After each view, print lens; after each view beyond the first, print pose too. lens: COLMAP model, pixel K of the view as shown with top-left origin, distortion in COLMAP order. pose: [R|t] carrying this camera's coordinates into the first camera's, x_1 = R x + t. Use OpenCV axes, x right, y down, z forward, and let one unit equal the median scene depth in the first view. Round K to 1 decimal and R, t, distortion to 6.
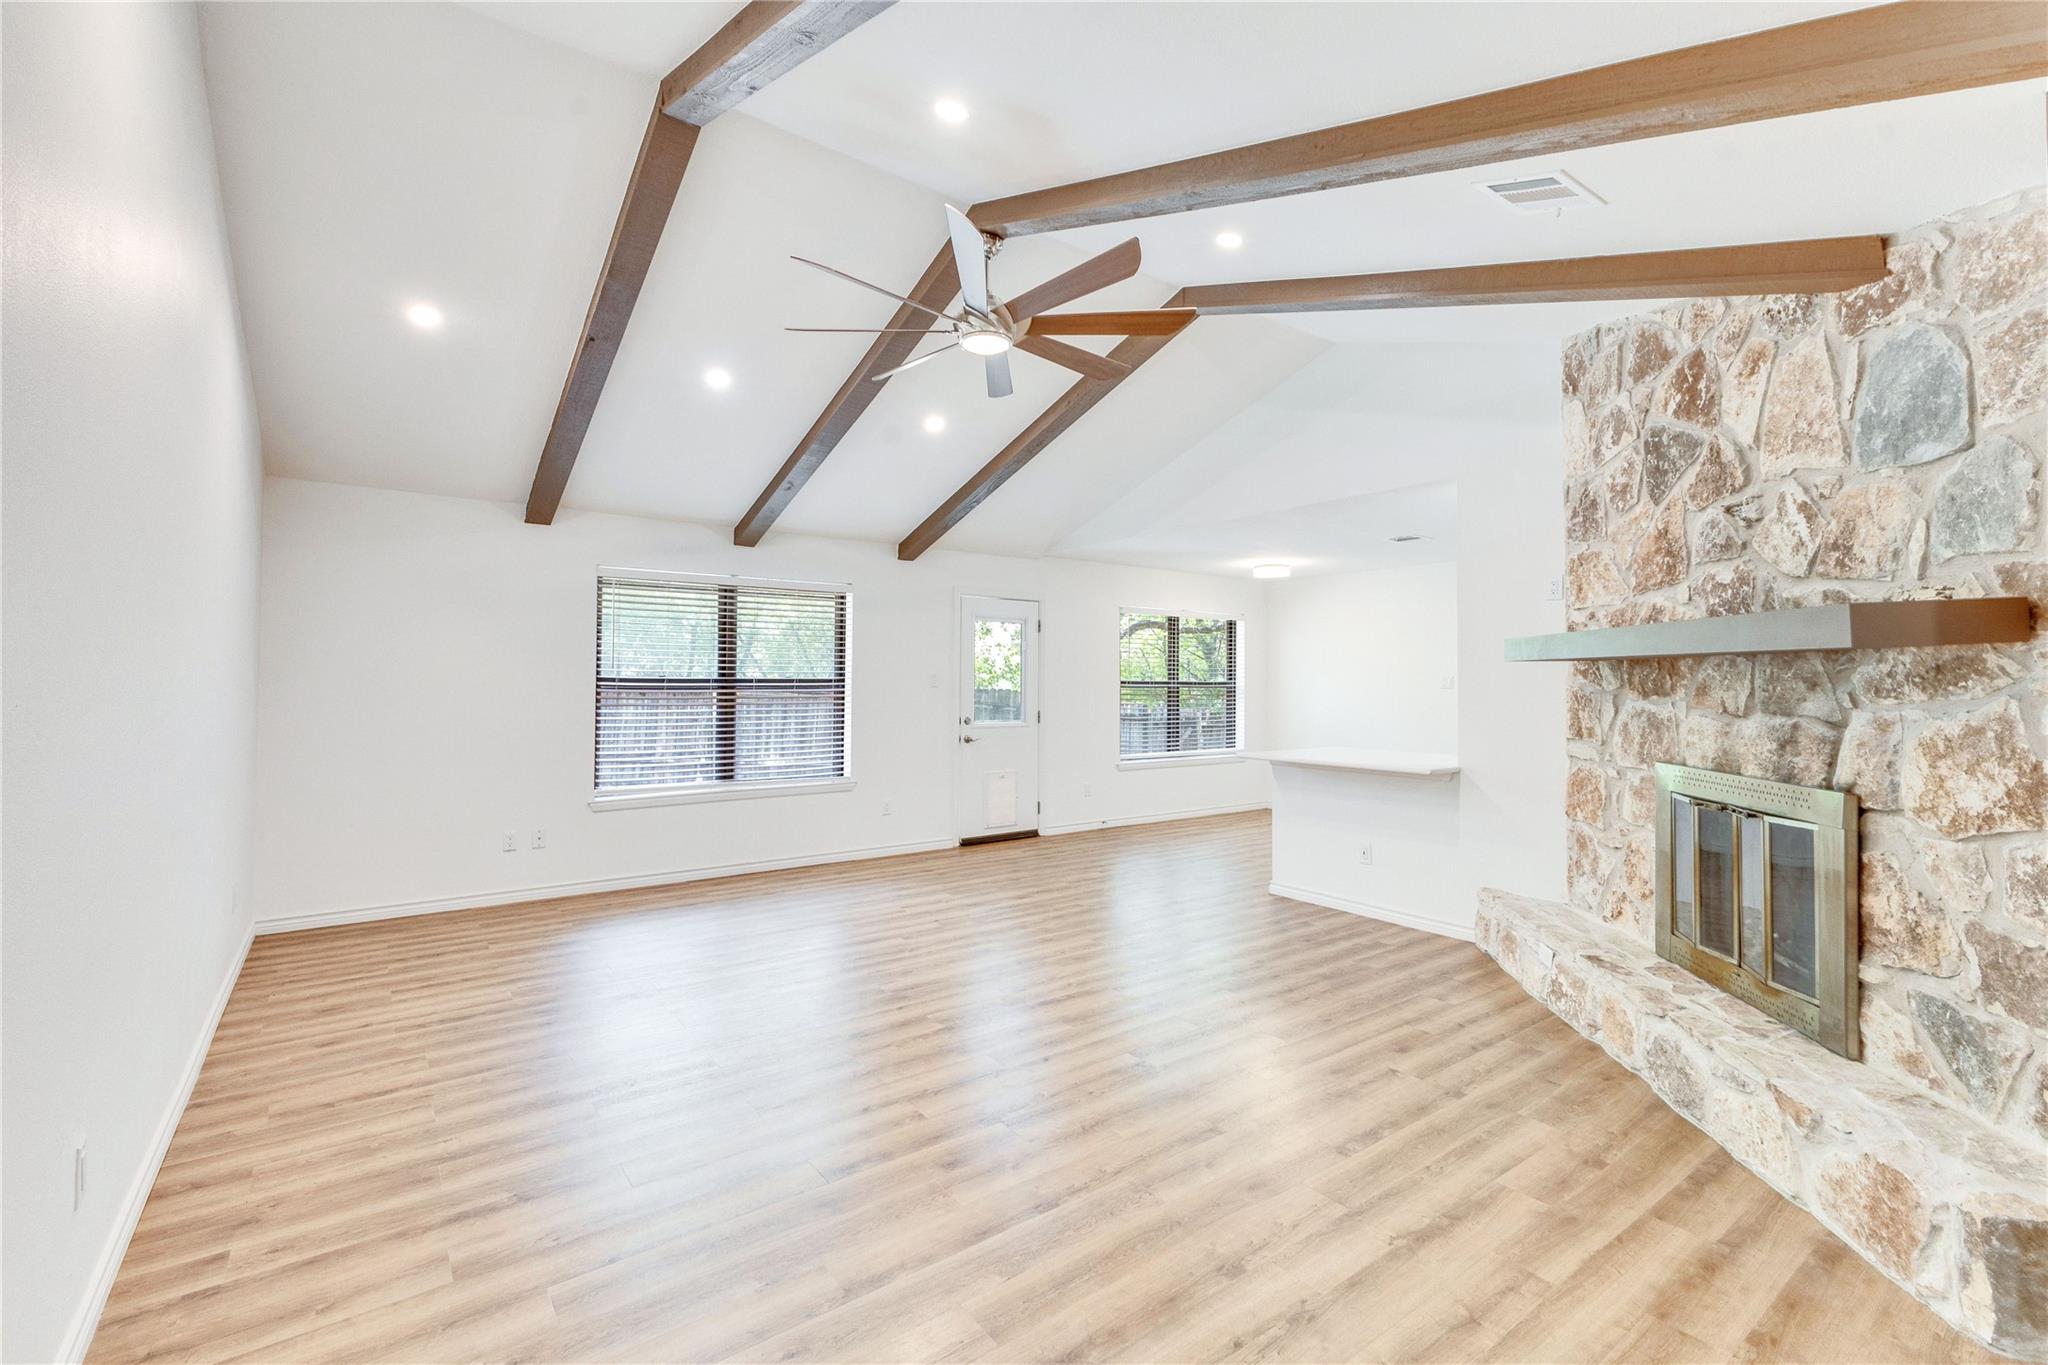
lens RADIAL K [[893.2, 0, 1024.3], [0, 893.2, 679.2], [0, 0, 1]] dist [0.011843, -0.004289]
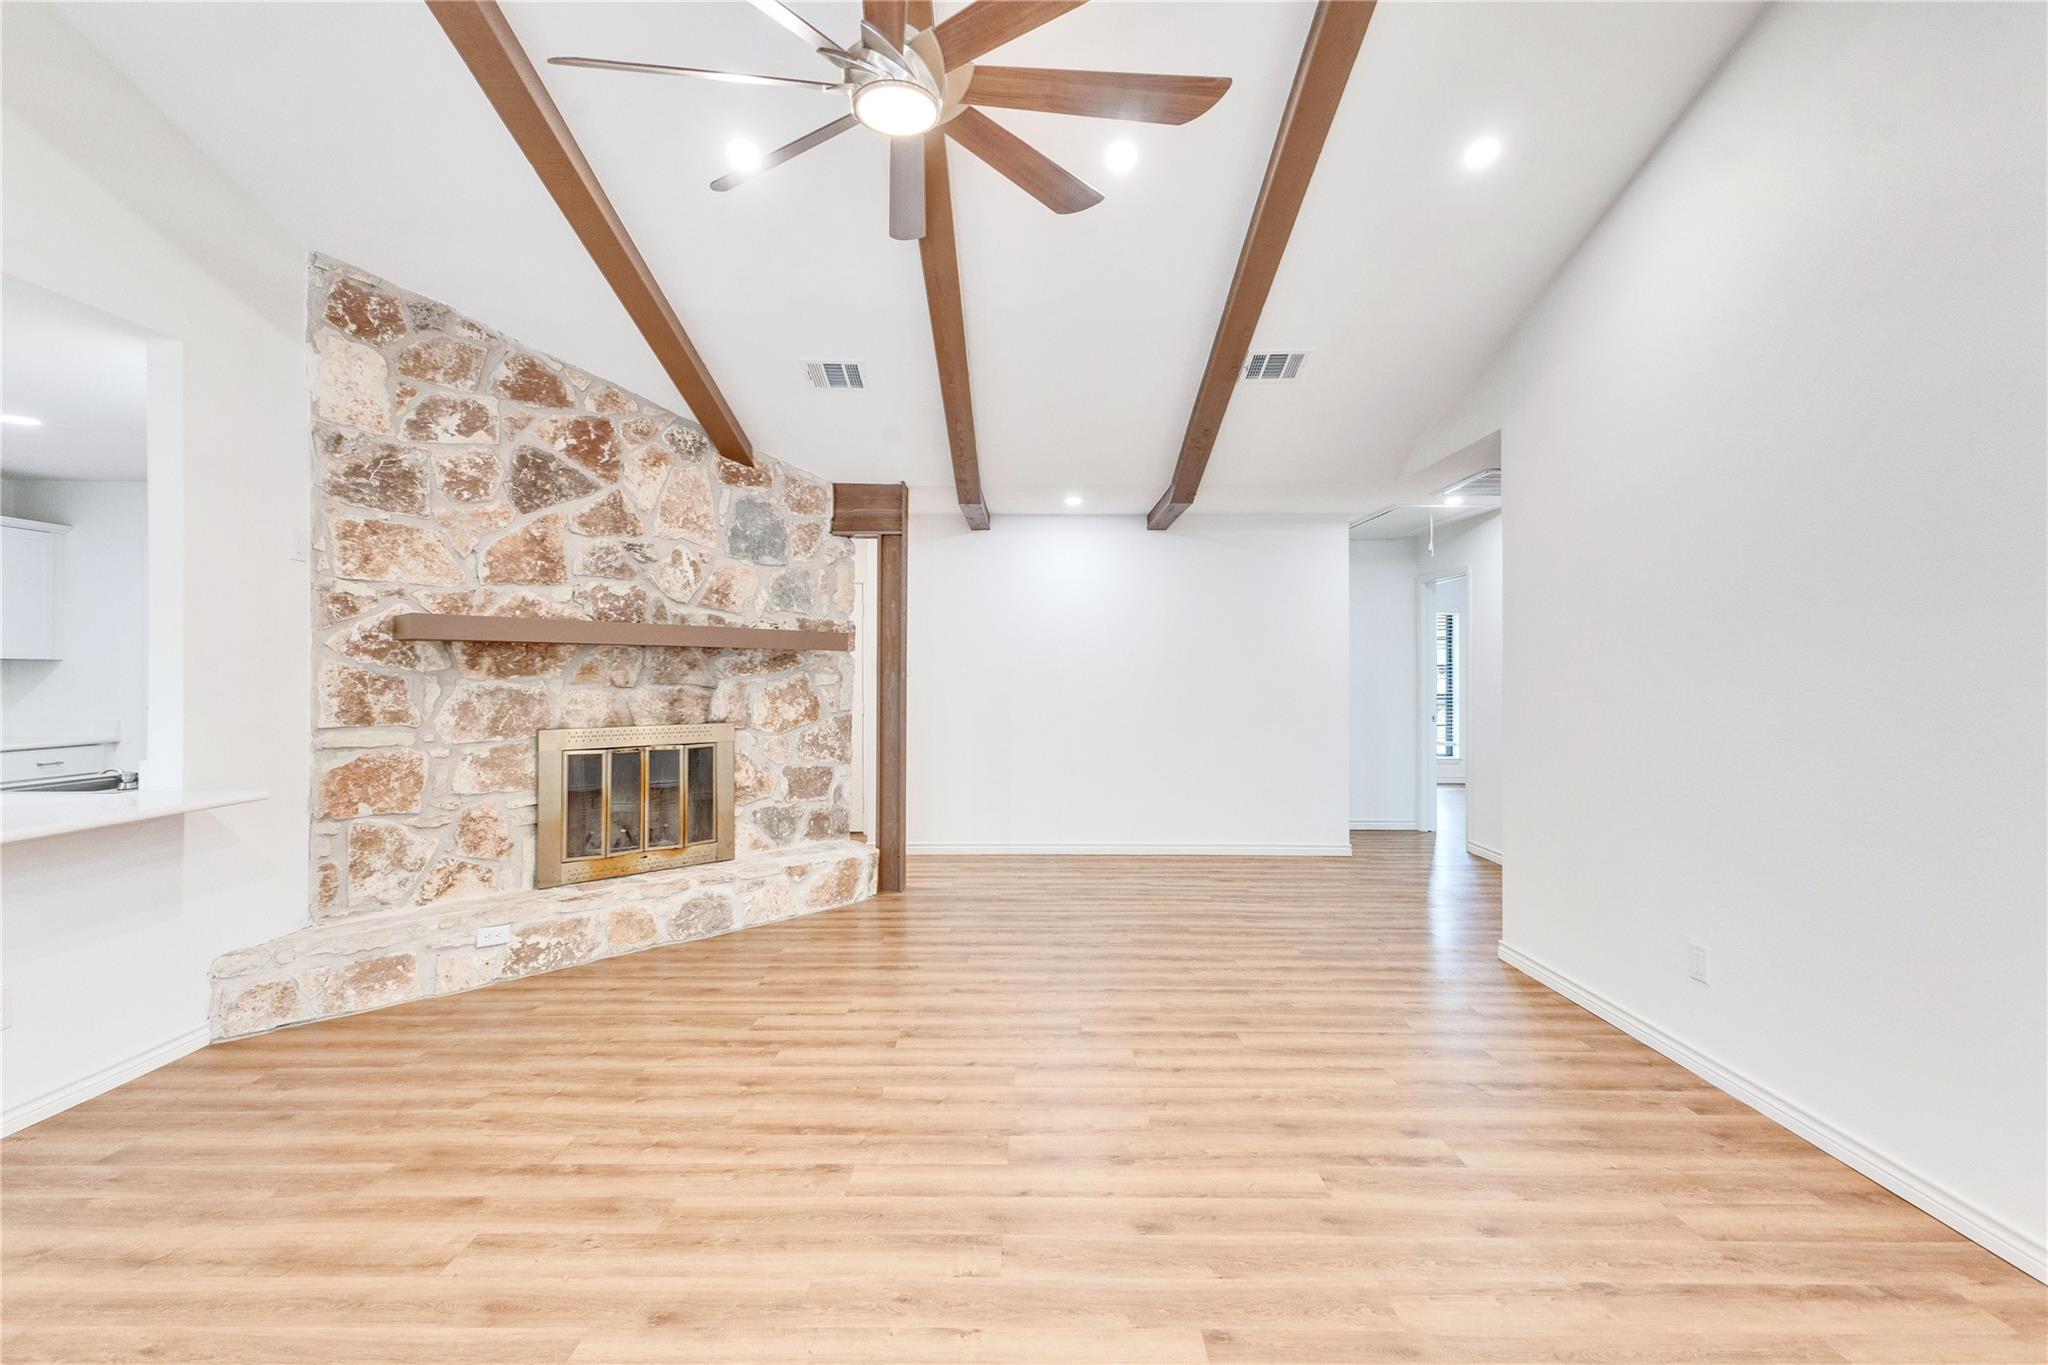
lens RADIAL K [[893.2, 0, 1028.1], [0, 893.2, 672.2], [0, 0, 1]] dist [0.011843, -0.004289]
pose [[-0.804744, -0.005061, 0.593601, -0.669741], [-0.005995, 0.999982, 0.000398, 0.013144], [-0.593592, -0.003239, -0.804760, 1.983775]]
